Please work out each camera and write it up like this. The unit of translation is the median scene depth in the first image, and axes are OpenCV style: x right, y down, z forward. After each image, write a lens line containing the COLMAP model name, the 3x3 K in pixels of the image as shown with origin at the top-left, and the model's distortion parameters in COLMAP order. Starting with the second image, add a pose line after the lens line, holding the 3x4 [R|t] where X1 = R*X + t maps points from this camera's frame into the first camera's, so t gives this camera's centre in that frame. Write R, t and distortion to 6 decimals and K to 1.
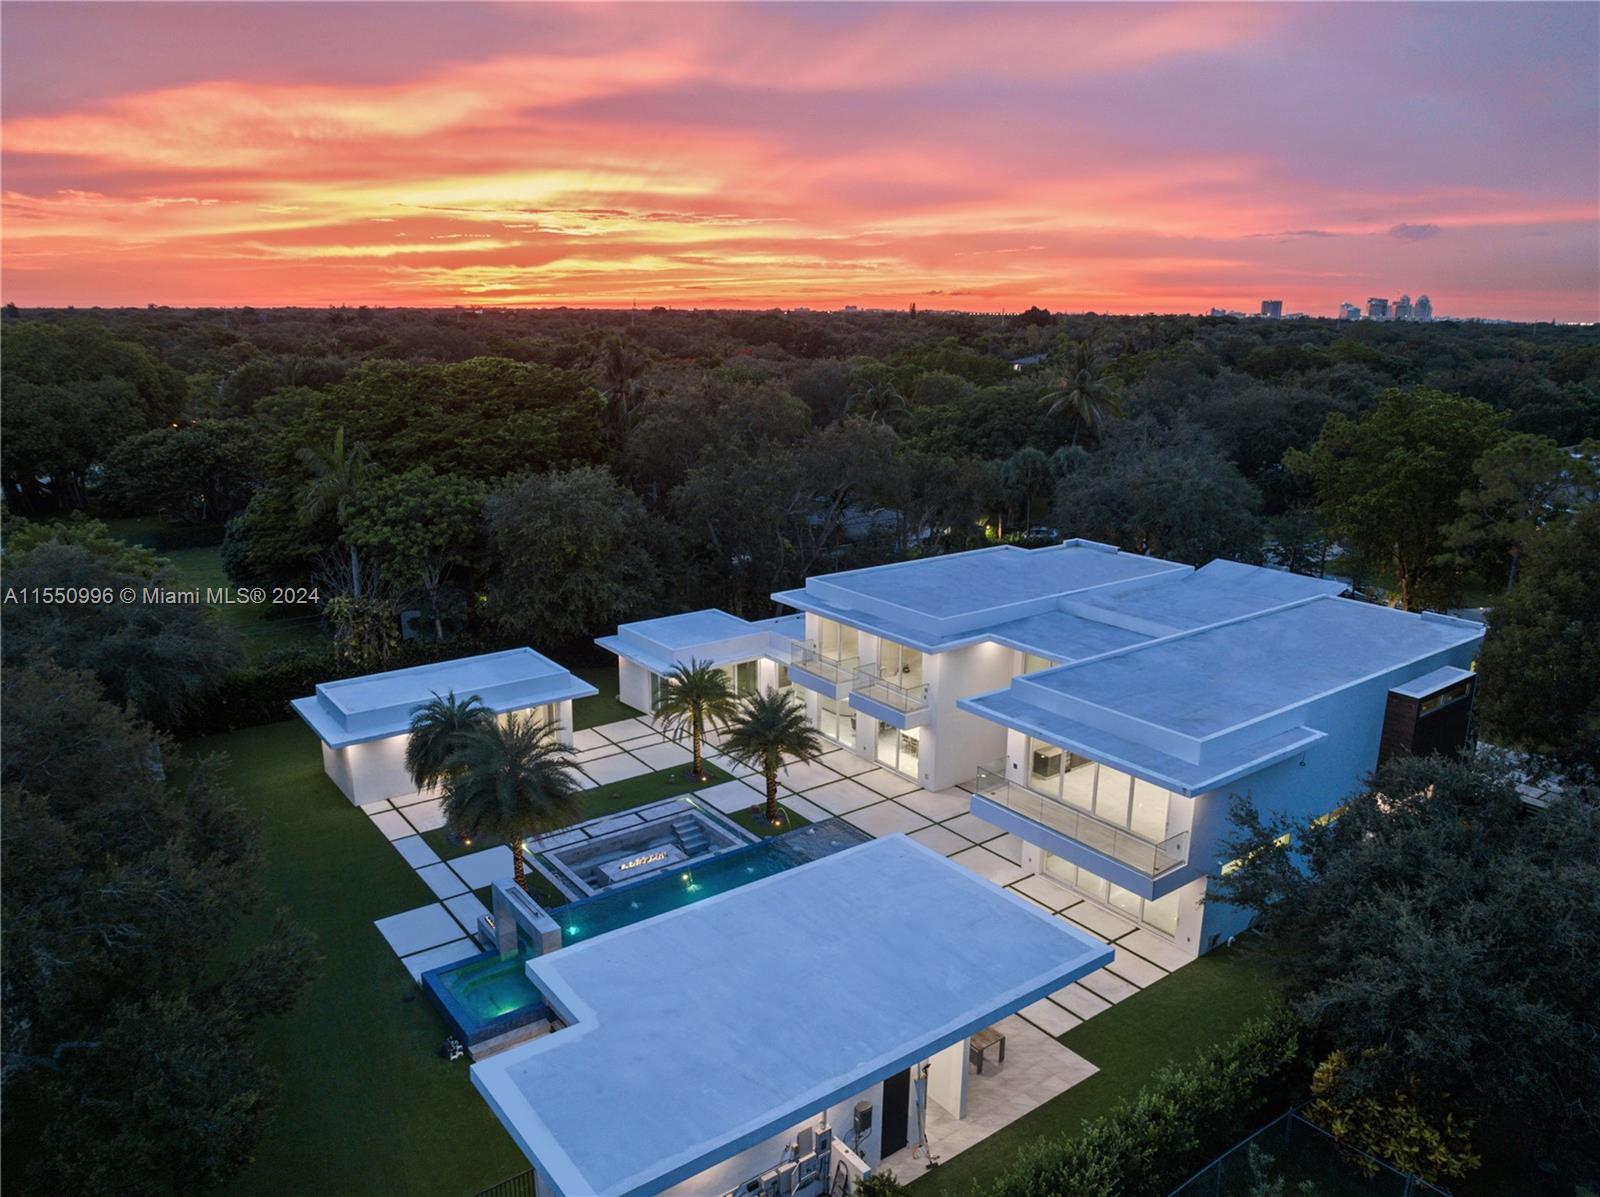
lens RADIAL K [[1124.2, 0, 799.7], [0, 1124.2, 605.9], [0, 0, 1]] dist [-0.038843, 0.004501]
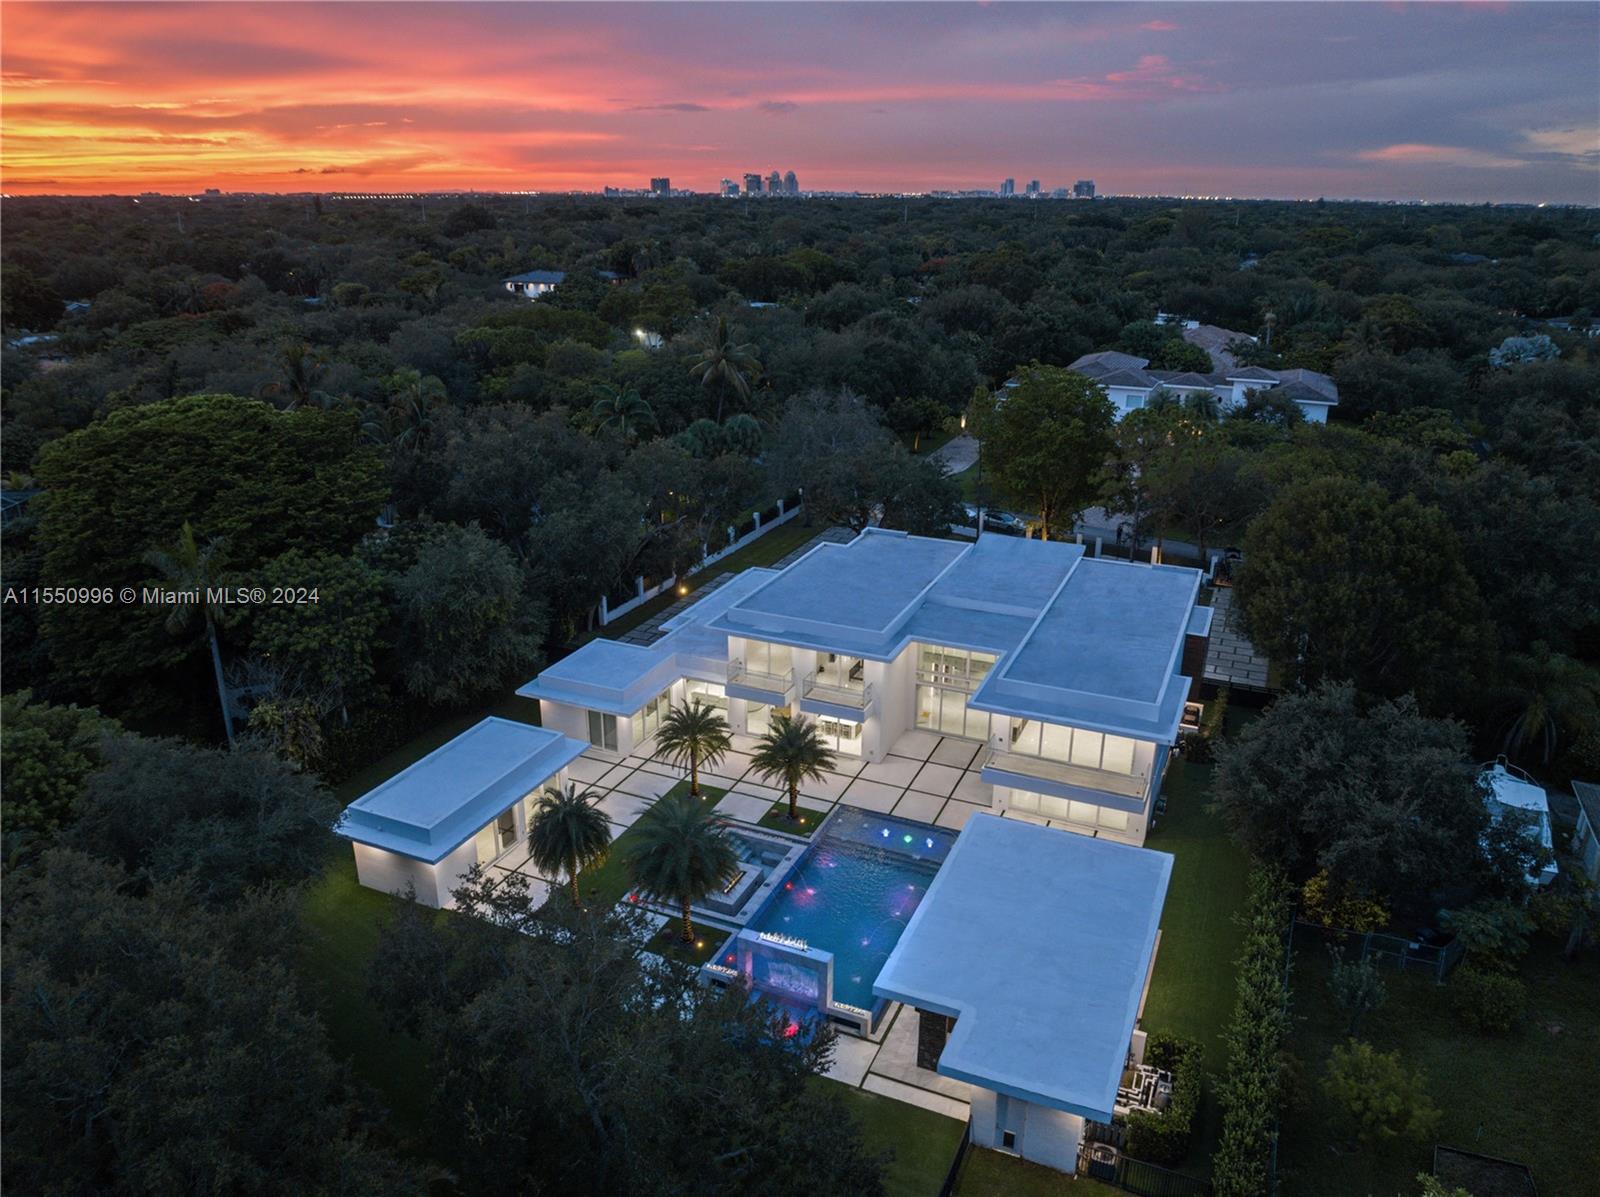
lens RADIAL K [[1124.2, 0, 799.7], [0, 1124.2, 605.9], [0, 0, 1]] dist [-0.038843, 0.004501]
pose [[0.872617, -0.174479, 0.456176, -0.523726], [0.127542, 0.983009, 0.132009, -0.194555], [-0.471458, -0.057012, 0.880044, -0.070732]]
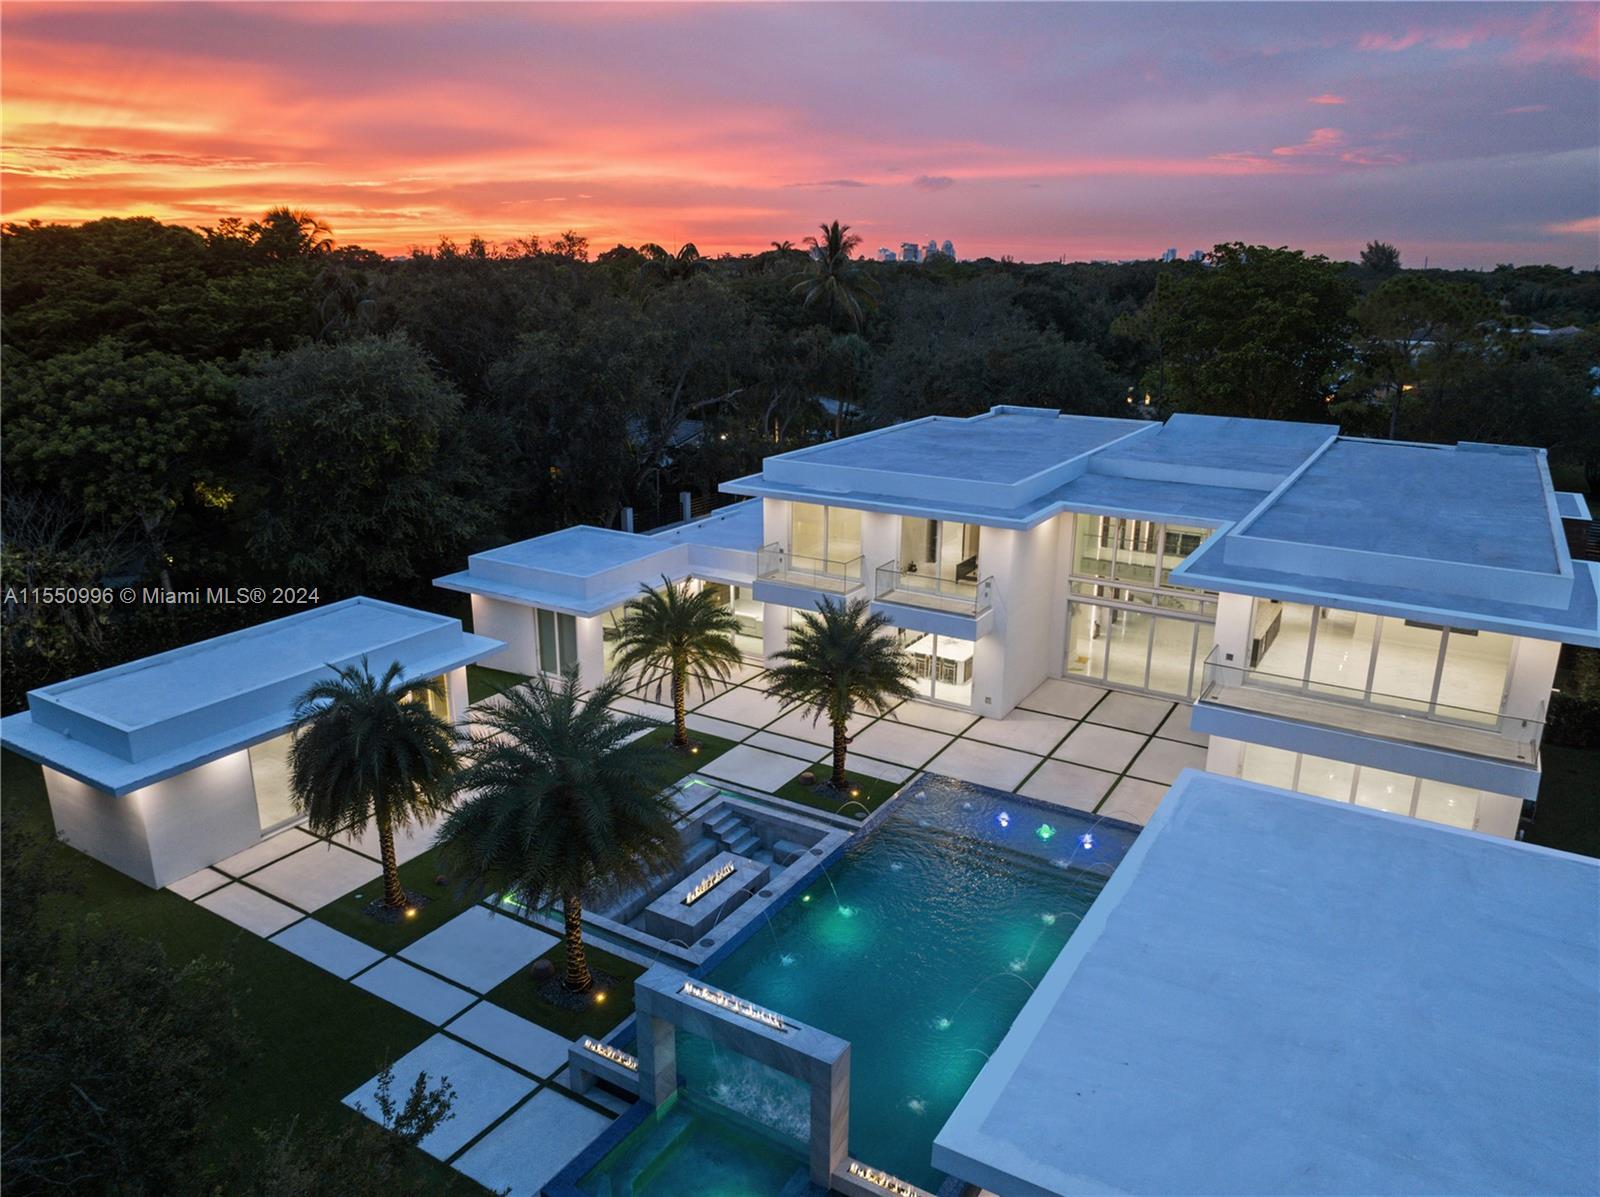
lens RADIAL K [[1124.2, 0, 799.7], [0, 1124.2, 605.9], [0, 0, 1]] dist [-0.038843, 0.004501]
pose [[0.929970, -0.111228, 0.350407, -0.270490], [0.096483, 0.993565, 0.059321, 0.033124], [-0.354750, -0.021359, 0.934717, 0.352000]]
